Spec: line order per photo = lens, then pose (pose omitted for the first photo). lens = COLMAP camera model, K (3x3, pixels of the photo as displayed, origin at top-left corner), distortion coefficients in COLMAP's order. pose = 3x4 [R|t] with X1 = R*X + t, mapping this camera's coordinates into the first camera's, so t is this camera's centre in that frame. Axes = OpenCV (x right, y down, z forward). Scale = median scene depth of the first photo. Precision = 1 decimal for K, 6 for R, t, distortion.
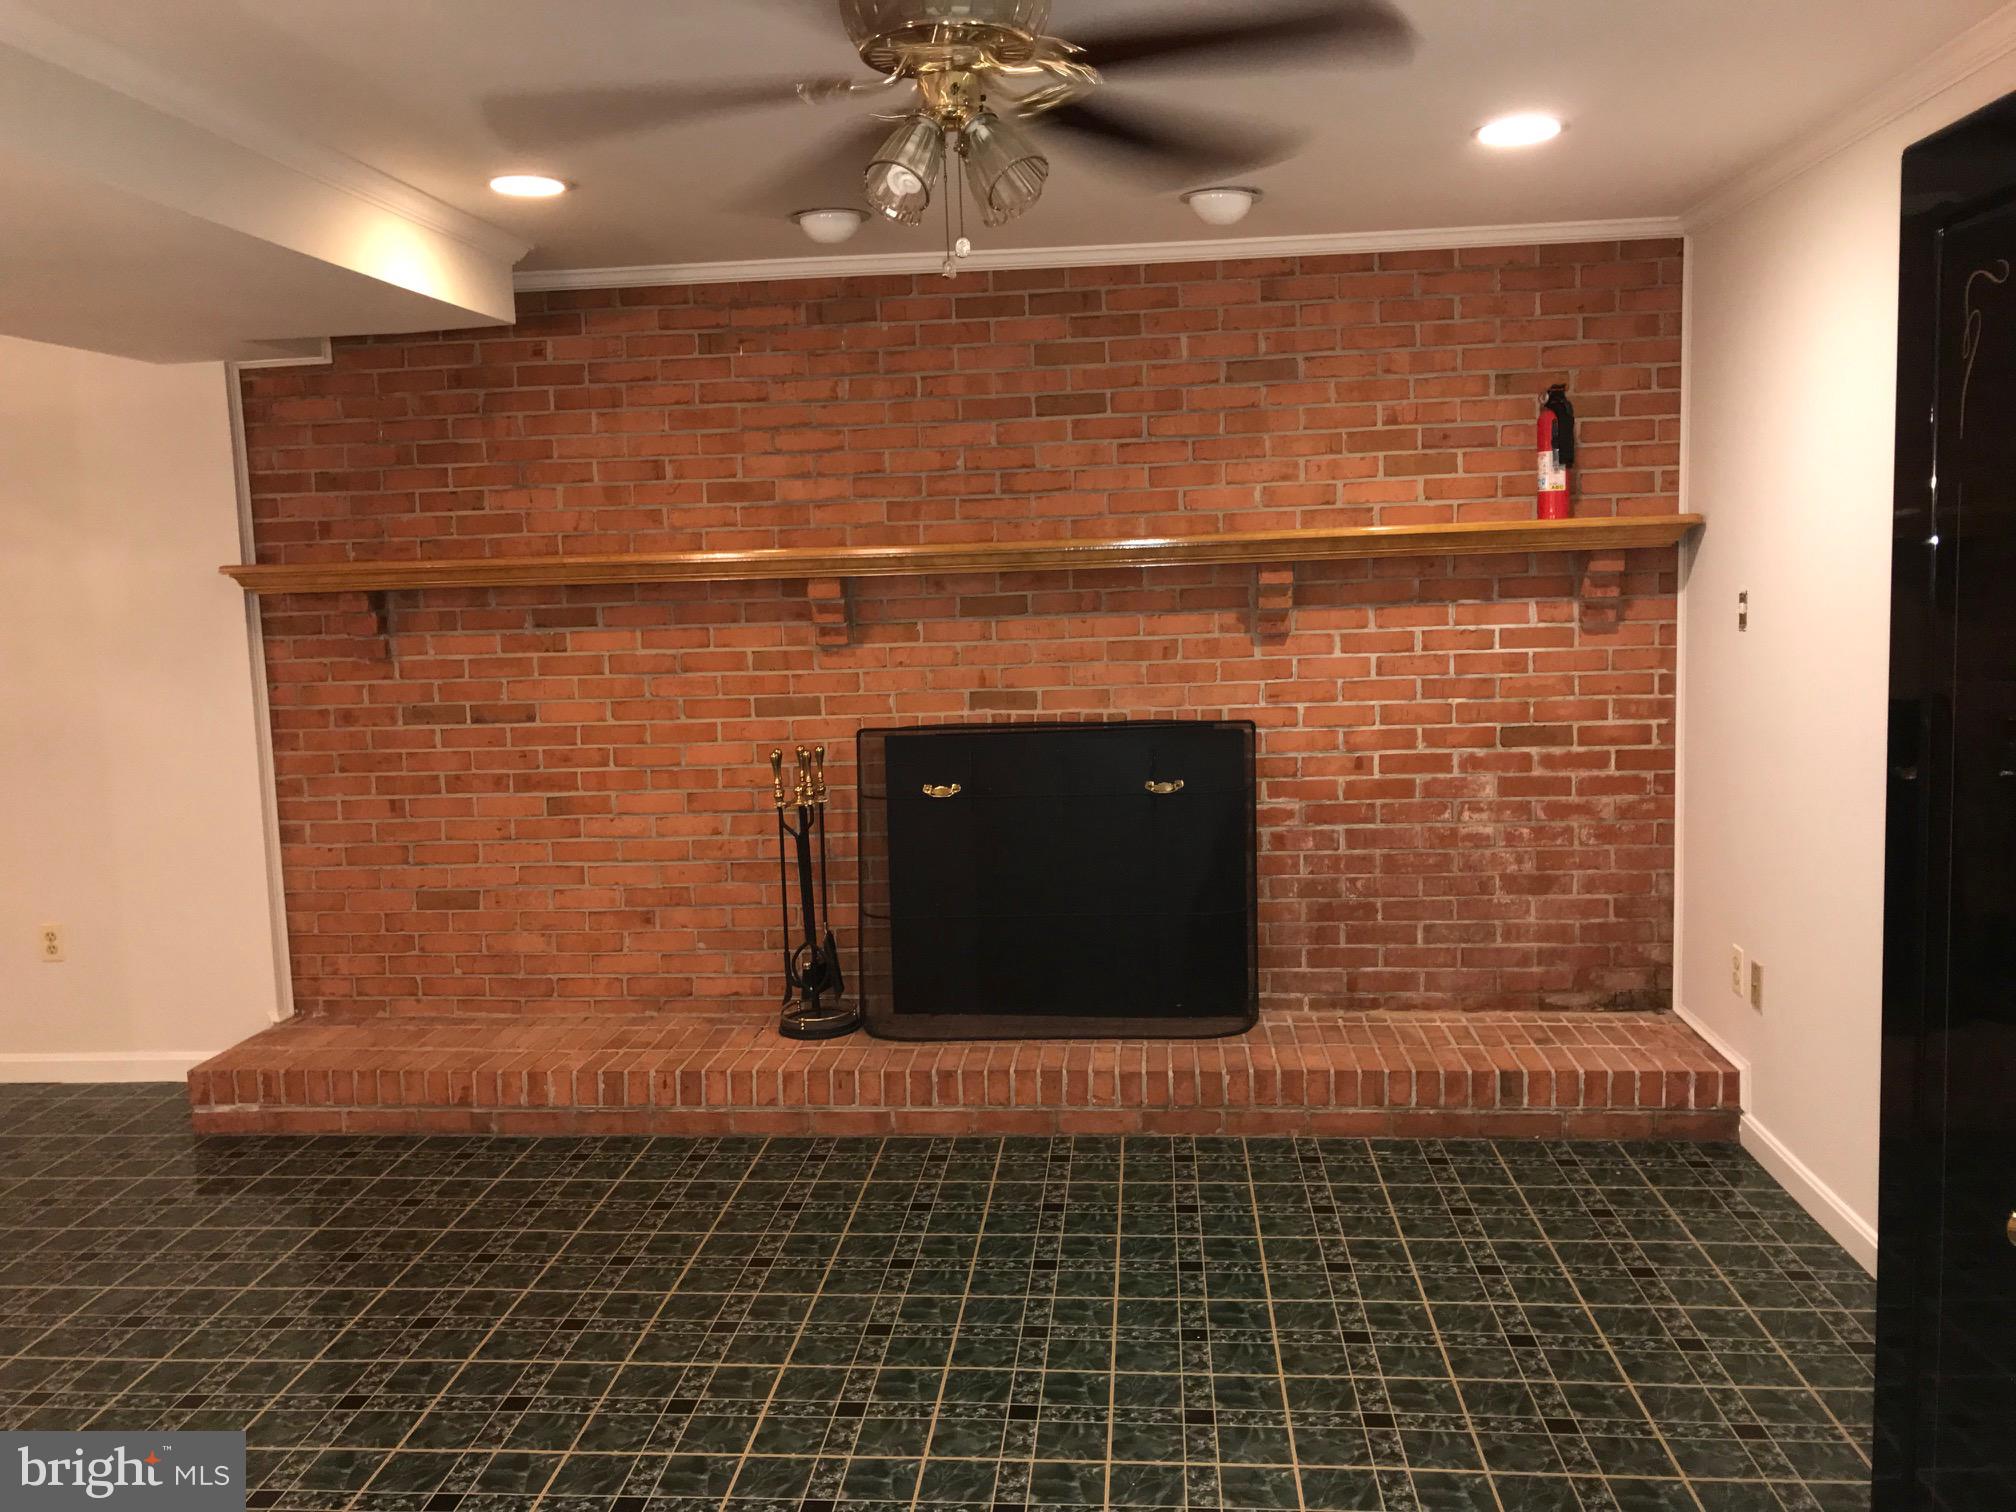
lens RADIAL K [[1677.1, 0, 1003.7], [0, 1677.1, 759.6], [0, 0, 1]] dist [0.034739, -0.031427]
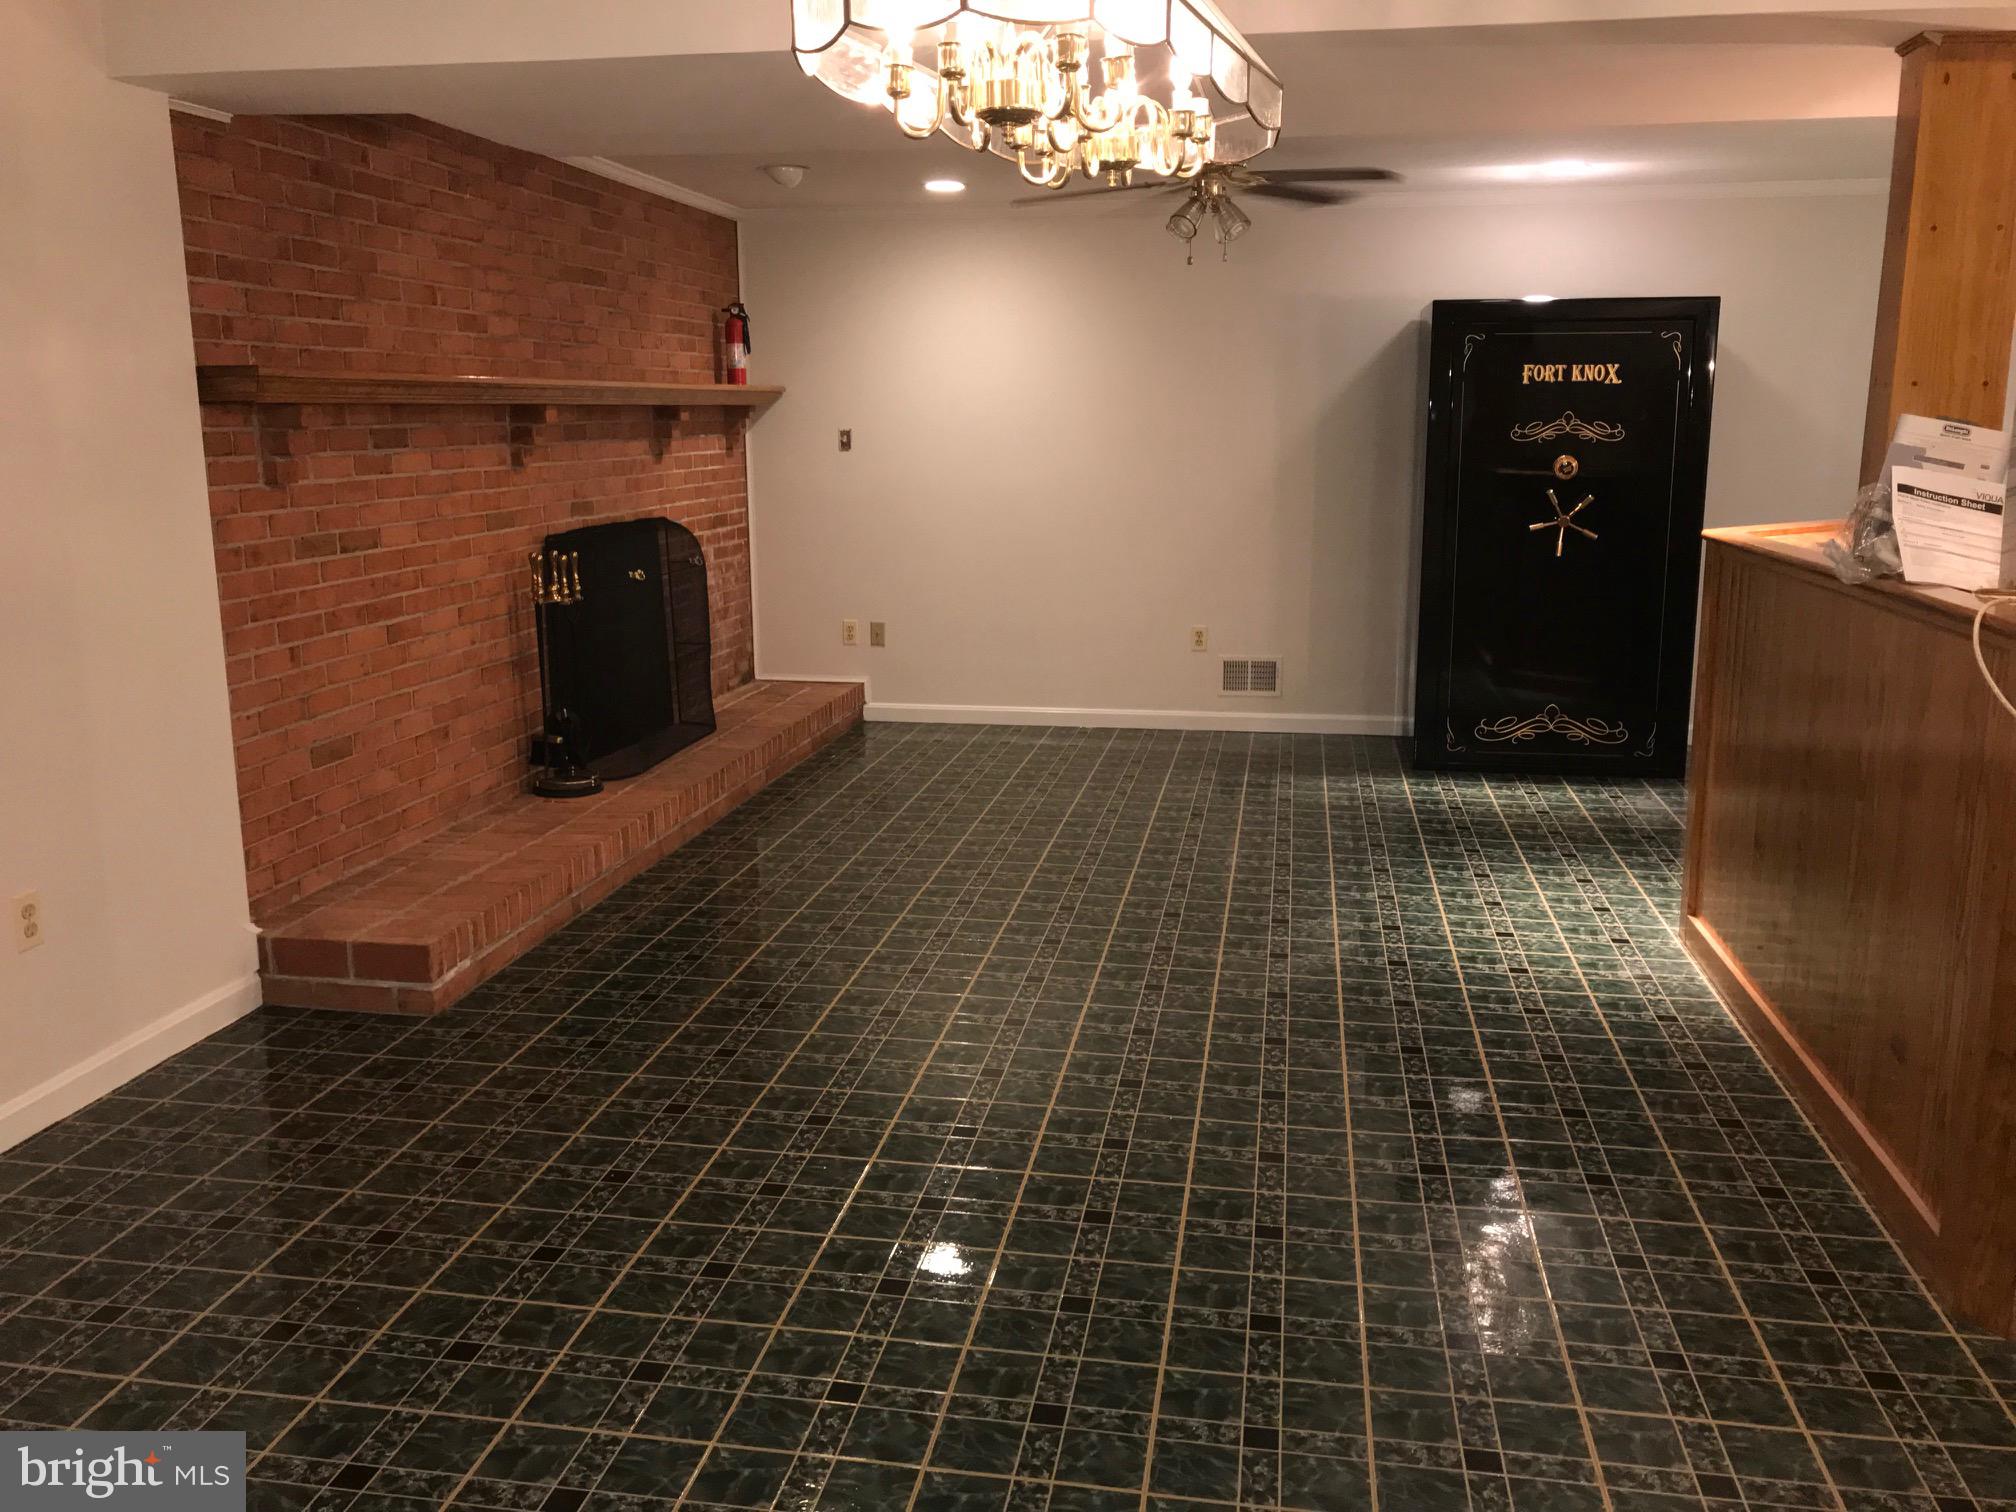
lens RADIAL K [[1677.1, 0, 1006.6], [0, 1677.1, 751.7], [0, 0, 1]] dist [0.034739, -0.031427]
pose [[0.078346, -0.168052, 0.982660, -1.230108], [0.120708, 0.980037, 0.157980, -0.017019], [-0.989592, 0.106238, 0.097067, 0.566143]]
